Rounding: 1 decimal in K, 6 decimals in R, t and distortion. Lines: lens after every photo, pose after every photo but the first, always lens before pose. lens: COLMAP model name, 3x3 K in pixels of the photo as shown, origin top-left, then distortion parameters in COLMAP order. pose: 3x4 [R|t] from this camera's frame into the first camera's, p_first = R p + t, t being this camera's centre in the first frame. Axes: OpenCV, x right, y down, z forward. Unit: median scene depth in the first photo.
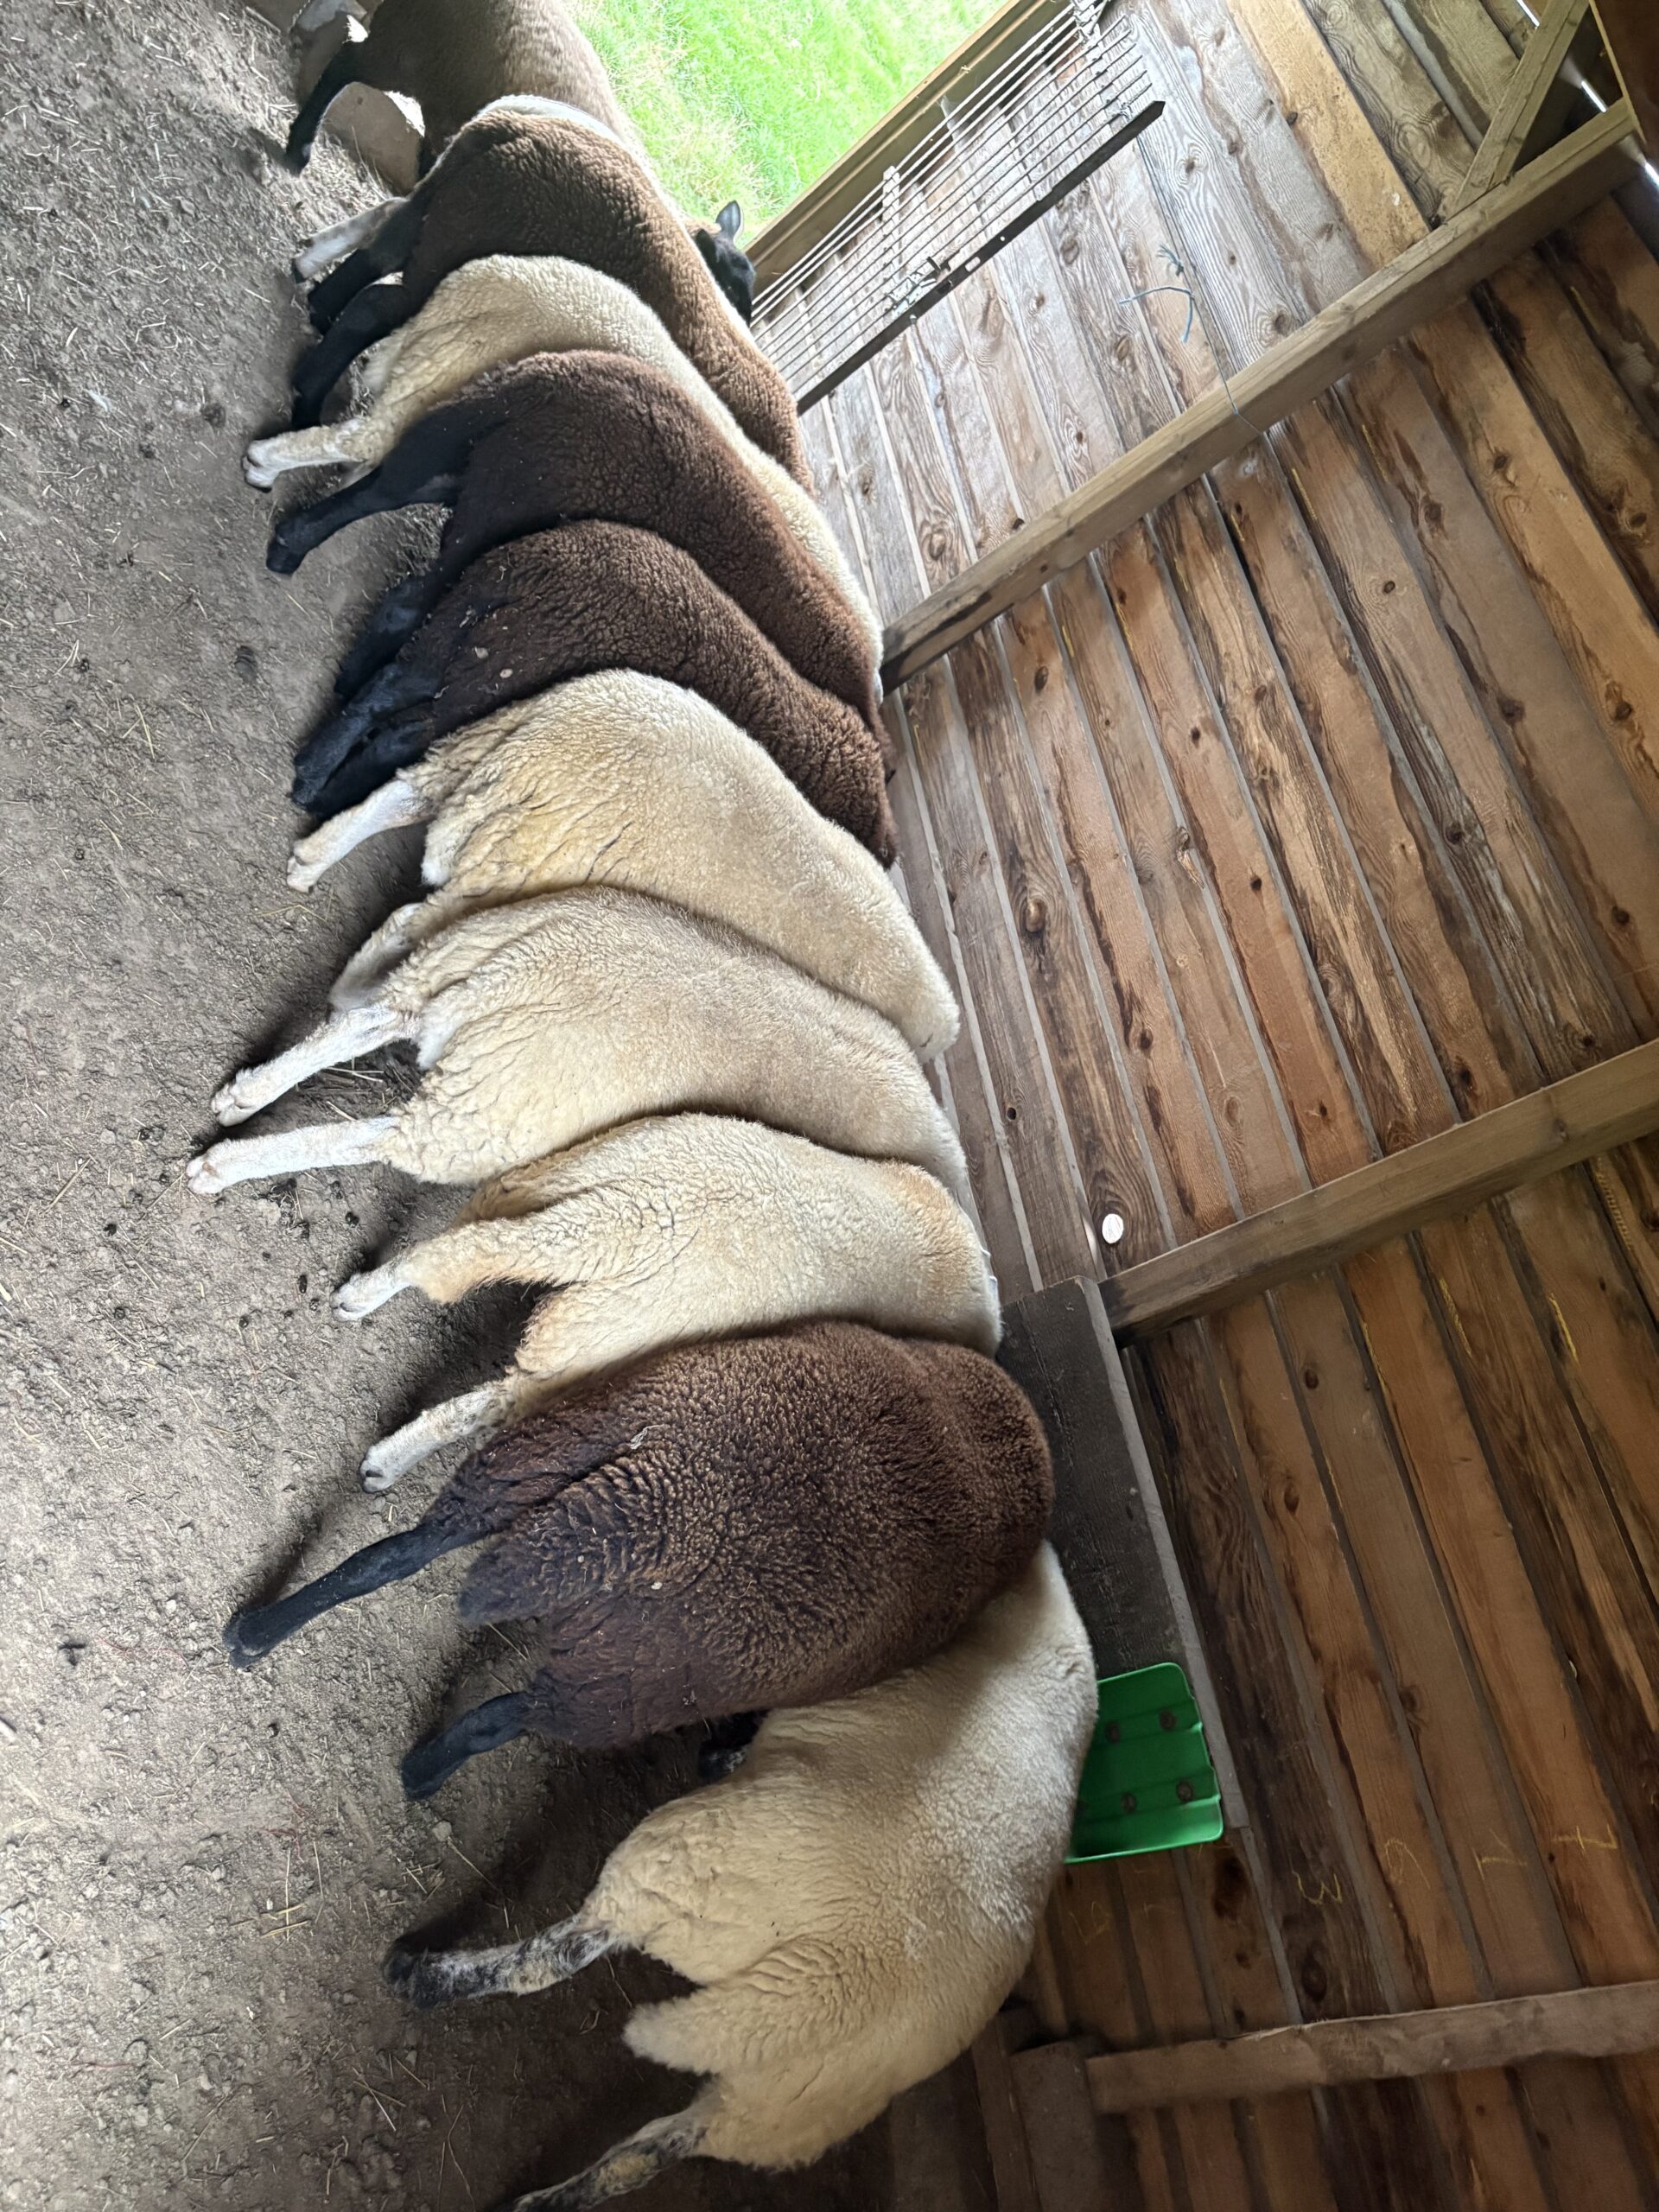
lens RADIAL K [[1703.7, 0, 828.1], [0, 1703.7, 1112.1], [0, 0, 1]] dist [0.032785, -0.052666]
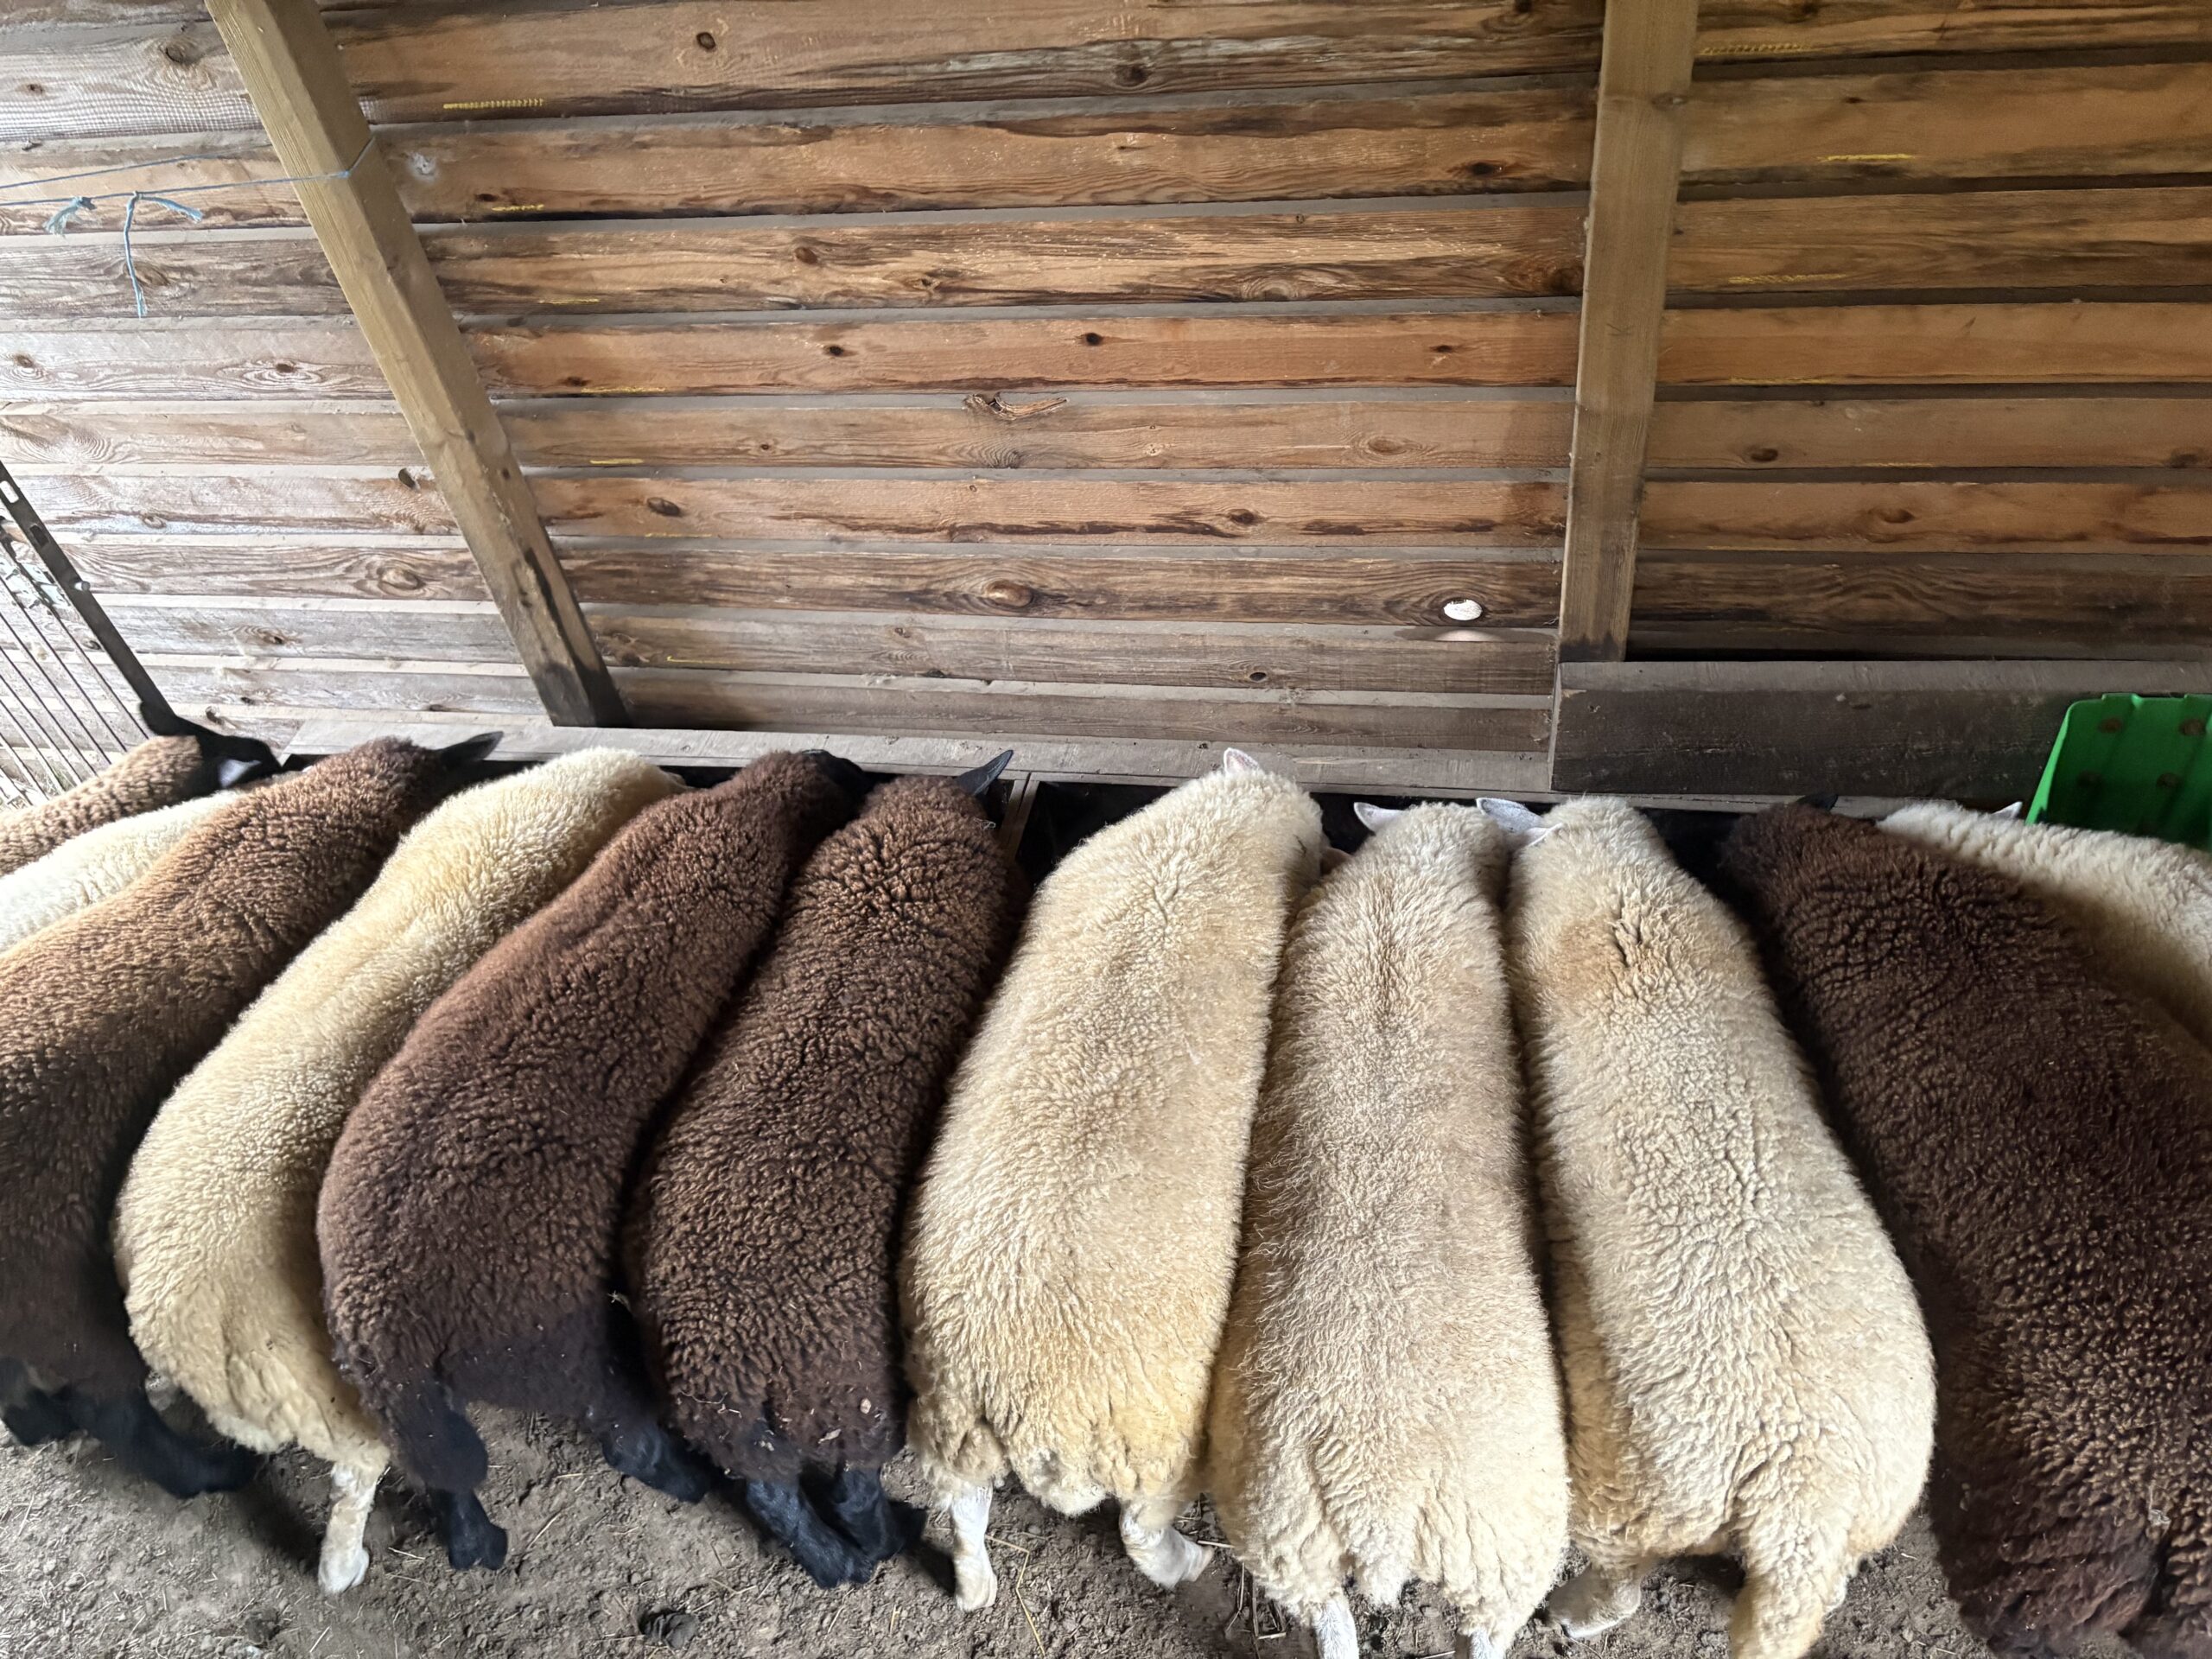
lens RADIAL K [[1703.7, 0, 1104.1], [0, 1703.7, 818.5], [0, 0, 1]] dist [0.032785, -0.052666]
pose [[0.177814, -0.972747, -0.148812, 0.152452], [0.938981, 0.122469, 0.321429, -0.327715], [-0.294445, -0.196887, 0.935167, 0.249446]]
